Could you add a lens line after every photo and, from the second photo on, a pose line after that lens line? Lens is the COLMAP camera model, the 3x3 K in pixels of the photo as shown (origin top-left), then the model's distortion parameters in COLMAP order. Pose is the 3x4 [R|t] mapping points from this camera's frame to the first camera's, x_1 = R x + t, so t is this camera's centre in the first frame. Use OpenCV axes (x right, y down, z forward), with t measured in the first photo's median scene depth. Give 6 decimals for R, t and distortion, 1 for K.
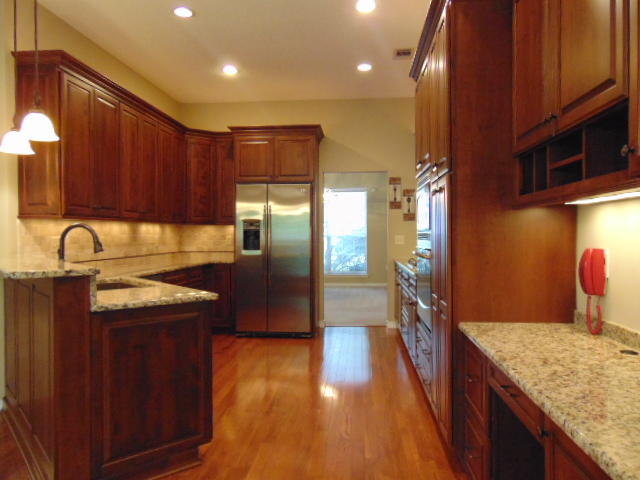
lens RADIAL K [[477.5, 0, 321.8], [0, 477.5, 238.4], [0, 0, 1]] dist [0.003903, 0.008352]
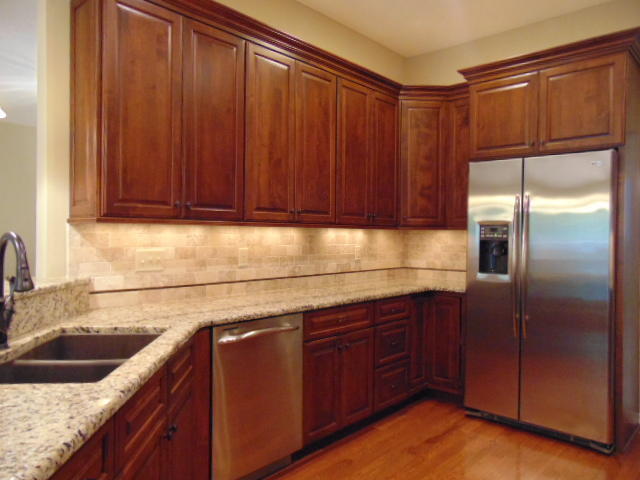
lens RADIAL K [[477.5, 0, 321.3], [0, 477.5, 238.6], [0, 0, 1]] dist [0.003903, 0.008352]
pose [[0.794070, 0.016697, -0.607597, 0.040288], [-0.018166, 0.999828, 0.003735, -0.016735], [0.607555, 0.008072, 0.794237, 0.408143]]
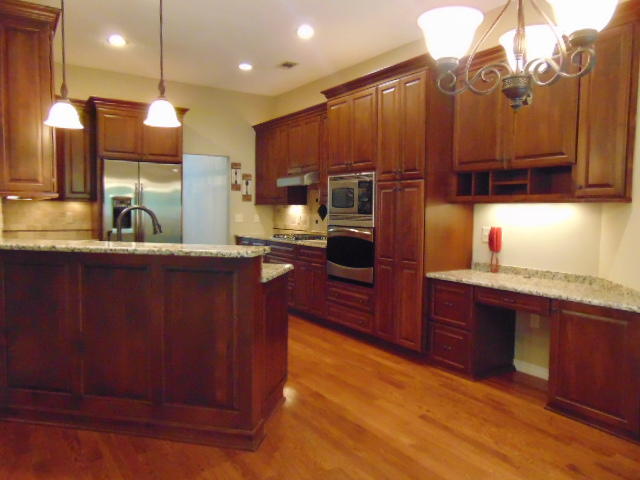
lens RADIAL K [[477.5, 0, 315.7], [0, 477.5, 237.9], [0, 0, 1]] dist [0.003903, 0.008352]
pose [[0.786504, -0.022726, 0.617167, -0.438649], [-0.010581, 0.998680, 0.050259, -0.009109], [-0.617495, -0.046059, 0.785225, -0.014075]]
